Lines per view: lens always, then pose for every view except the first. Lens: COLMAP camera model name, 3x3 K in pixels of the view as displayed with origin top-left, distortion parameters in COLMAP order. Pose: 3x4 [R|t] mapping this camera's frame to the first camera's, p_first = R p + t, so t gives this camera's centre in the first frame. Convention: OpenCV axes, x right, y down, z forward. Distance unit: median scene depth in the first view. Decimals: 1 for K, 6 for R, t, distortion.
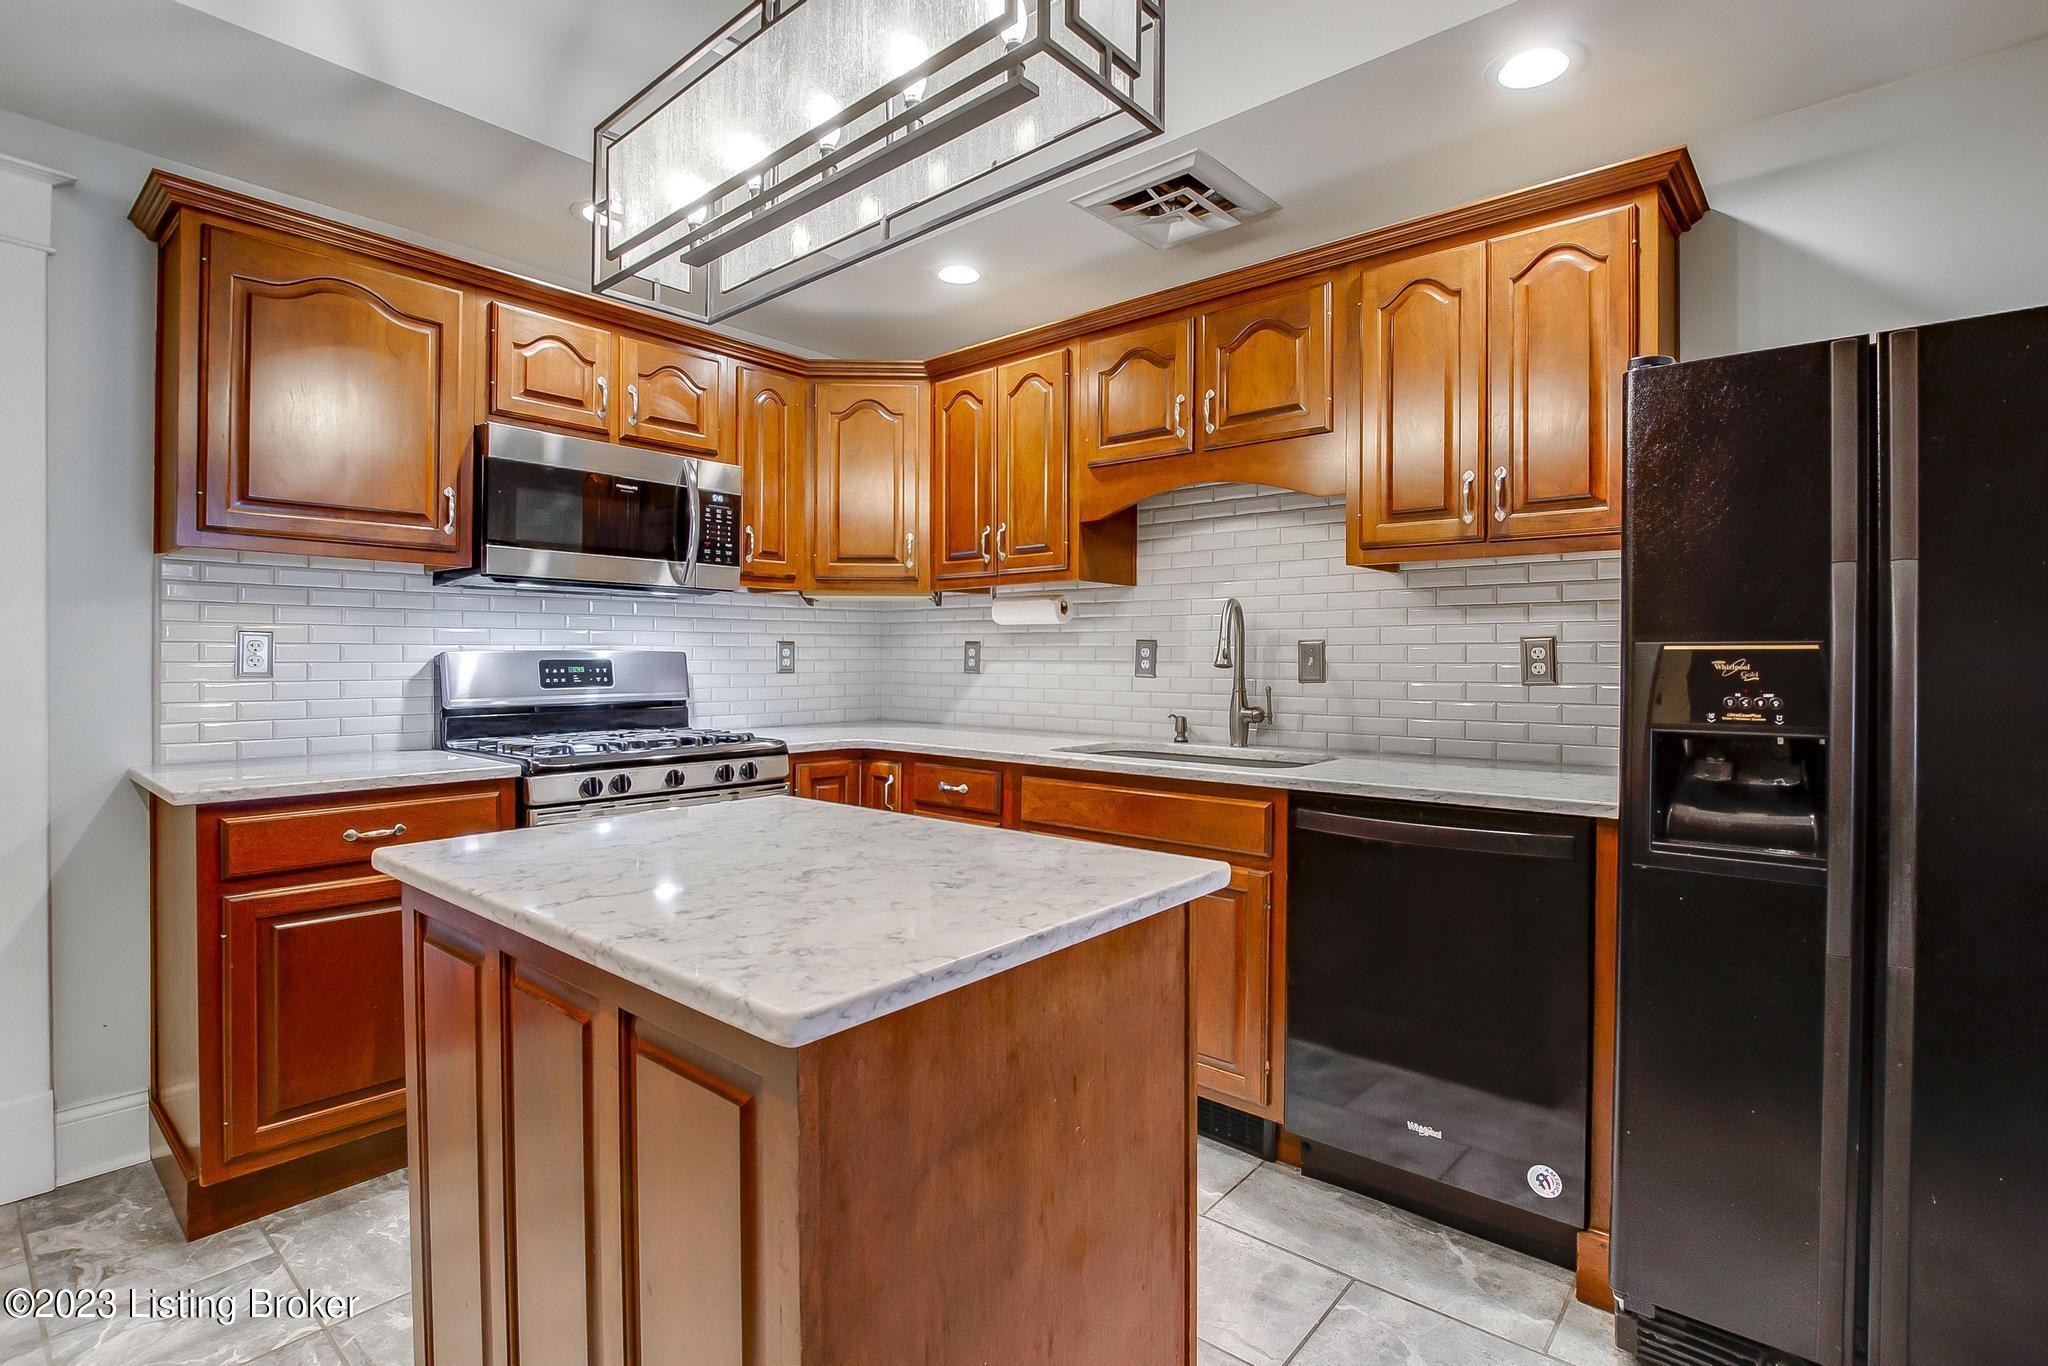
lens RADIAL K [[983.2, 0, 1026.3], [0, 983.2, 671.7], [0, 0, 1]] dist [-0.017656, 0.002603]
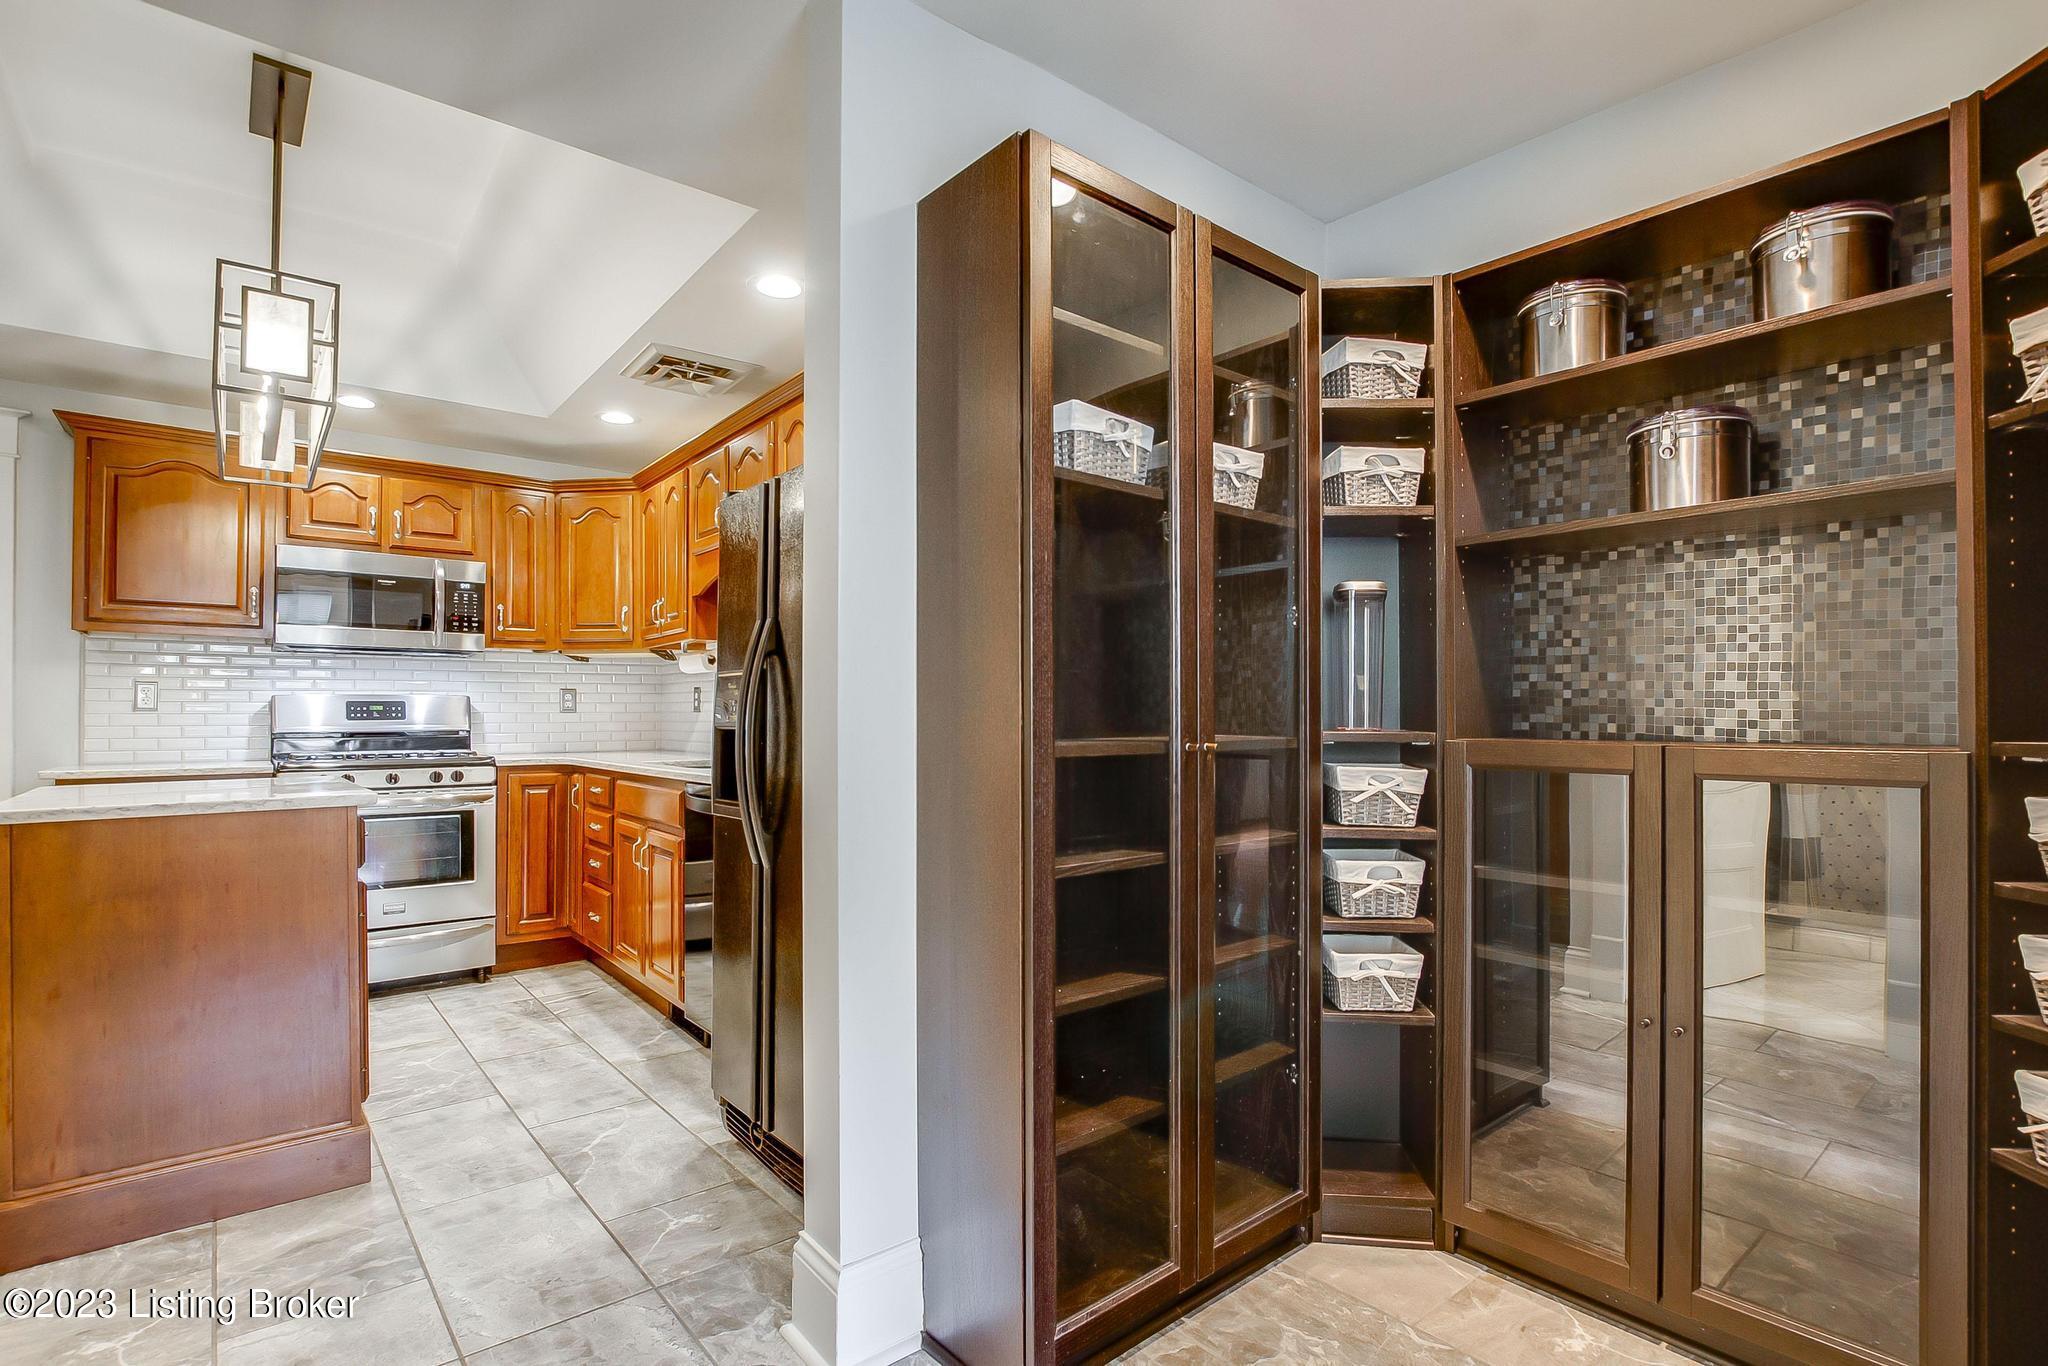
lens RADIAL K [[983.2, 0, 993.9], [0, 983.2, 714.2], [0, 0, 1]] dist [-0.017656, 0.002603]
pose [[0.983477, -0.005146, -0.180962, 0.704663], [0.002402, 0.999879, -0.015380, 0.031787], [0.181019, 0.014691, 0.983370, -0.250268]]
